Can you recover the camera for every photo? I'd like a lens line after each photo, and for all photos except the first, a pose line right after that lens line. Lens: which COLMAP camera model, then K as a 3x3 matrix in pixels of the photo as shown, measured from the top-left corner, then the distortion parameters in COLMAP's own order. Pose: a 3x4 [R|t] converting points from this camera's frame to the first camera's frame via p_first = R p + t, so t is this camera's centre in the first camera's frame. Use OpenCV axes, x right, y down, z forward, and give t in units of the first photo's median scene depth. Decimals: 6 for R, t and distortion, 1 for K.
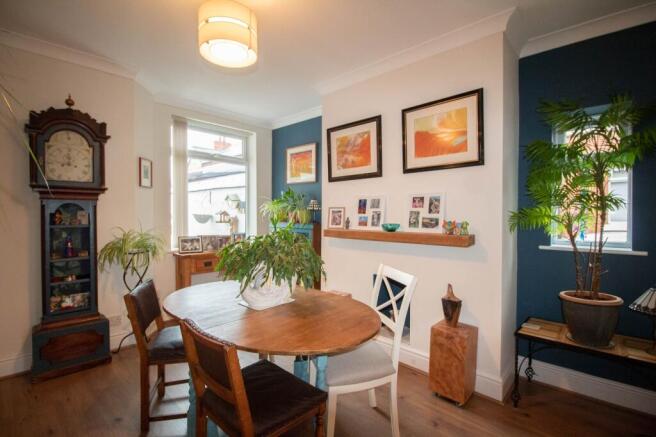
lens RADIAL K [[306.1, 0, 331.4], [0, 306.1, 217.8], [0, 0, 1]] dist [-0.020603, -0.000301]
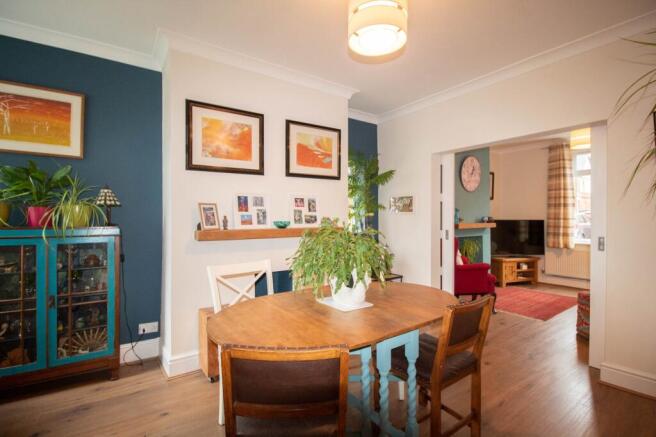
lens RADIAL K [[306.1, 0, 331.4], [0, 306.1, 217.8], [0, 0, 1]] dist [-0.020603, -0.000301]
pose [[0.185932, 0.015243, 0.982444, -0.788145], [0.033420, 0.999203, -0.021828, 0.035503], [-0.981994, 0.036891, 0.185274, 0.604205]]
